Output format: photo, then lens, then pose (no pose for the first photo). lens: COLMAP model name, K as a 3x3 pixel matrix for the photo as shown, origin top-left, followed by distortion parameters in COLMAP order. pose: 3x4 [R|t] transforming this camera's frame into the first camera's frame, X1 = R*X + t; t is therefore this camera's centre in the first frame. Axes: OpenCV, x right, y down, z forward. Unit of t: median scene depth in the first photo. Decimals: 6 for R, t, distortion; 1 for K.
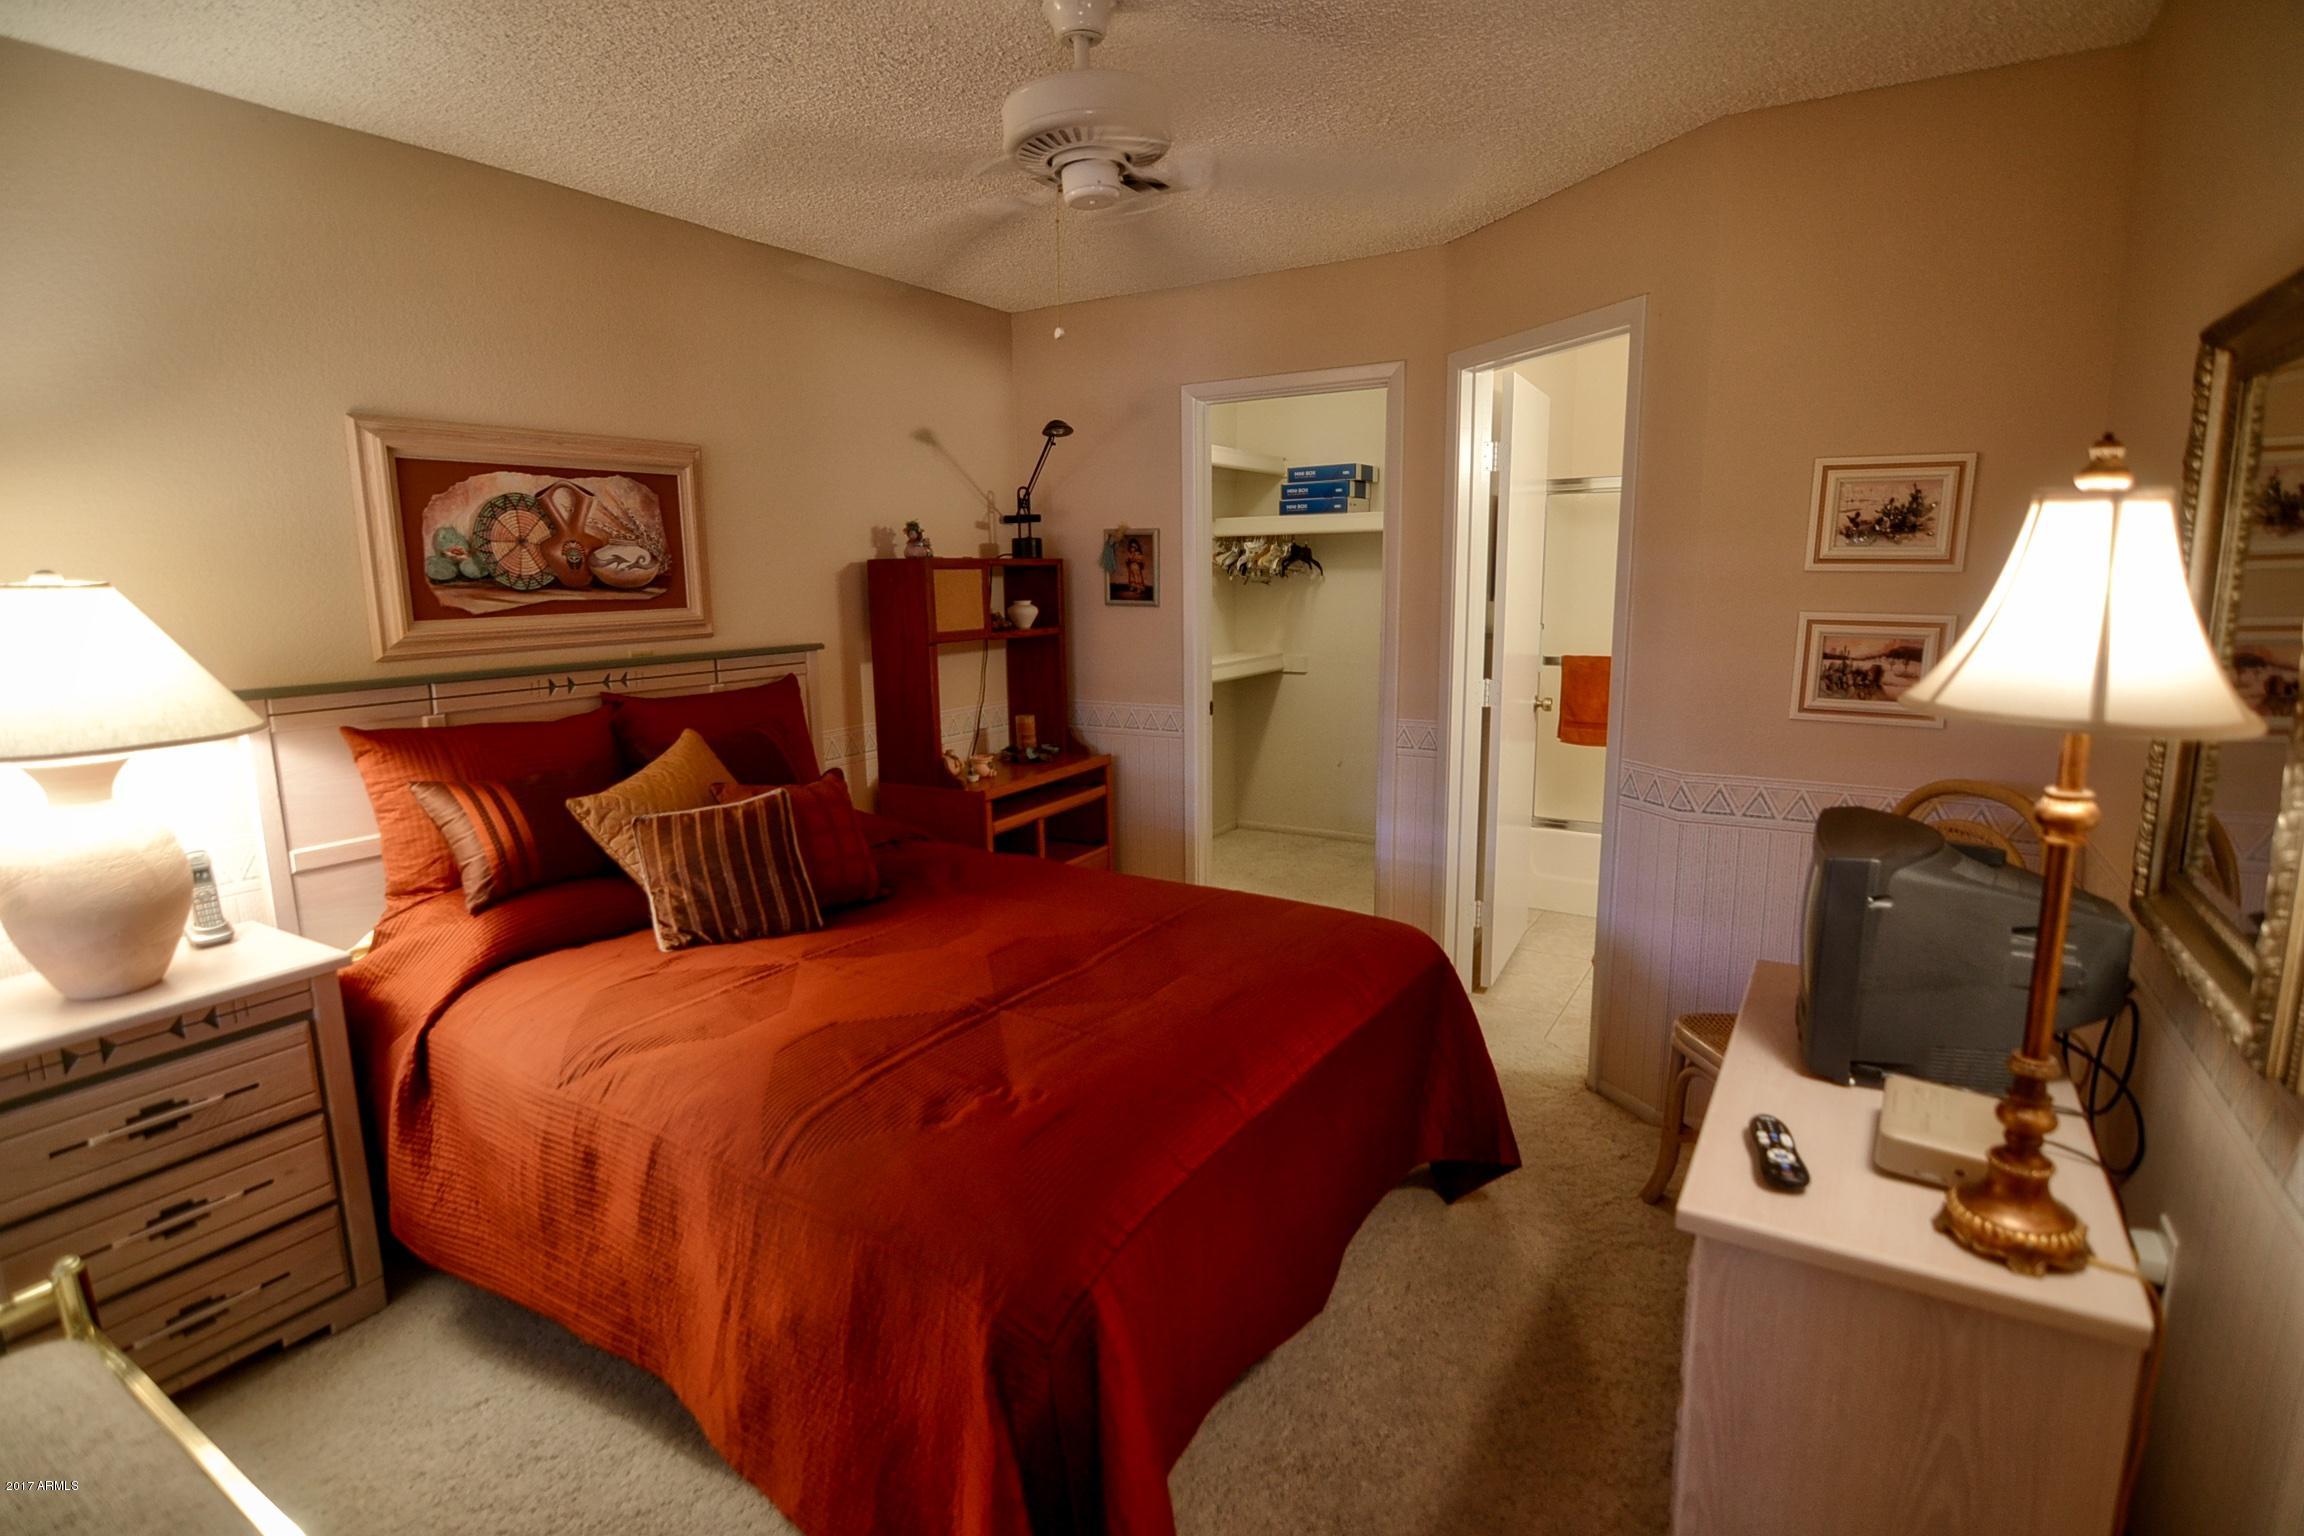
lens RADIAL K [[1116.8, 0, 1152.0], [0, 1116.8, 768.0], [0, 0, 1]] dist [0.000905, -0.000277]
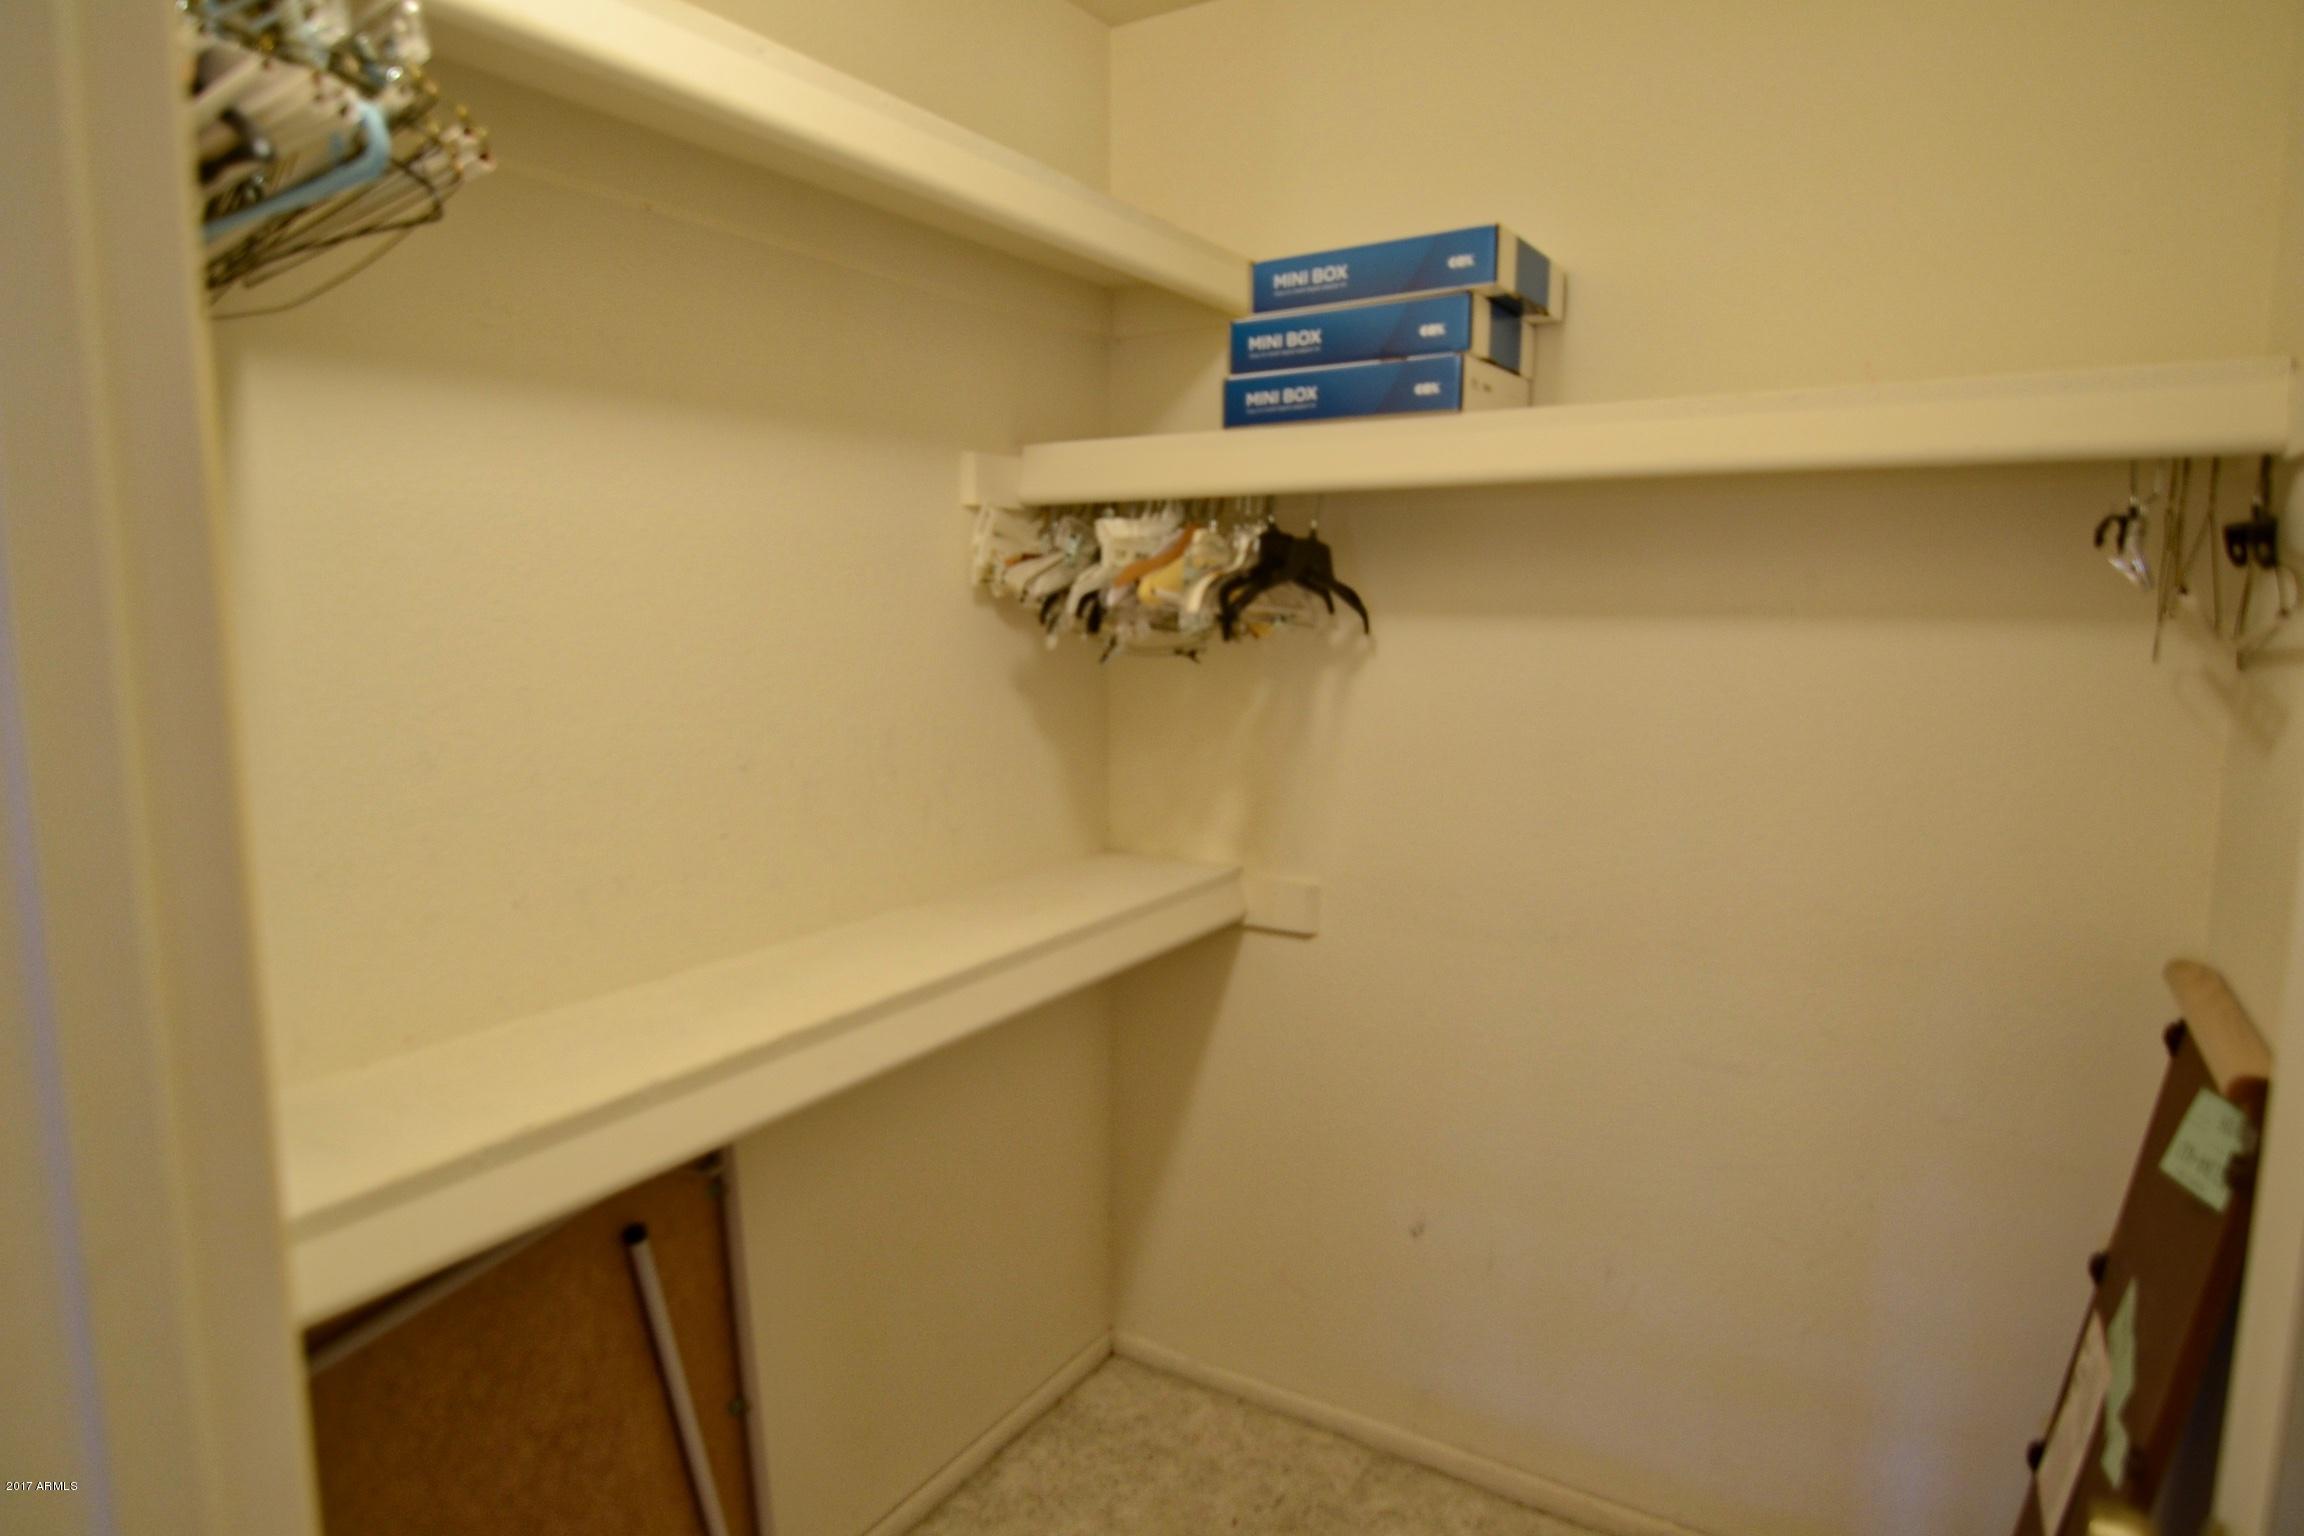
lens RADIAL K [[1286.9, 0, 1152.0], [0, 1286.9, 768.0], [0, 0, 1]] dist [-0.003153, -0.000980]
pose [[0.999730, 0.017862, -0.014873, 0.102735], [-0.018409, 0.999125, -0.037543, -0.125799], [0.014190, 0.037807, 0.999184, 0.671473]]
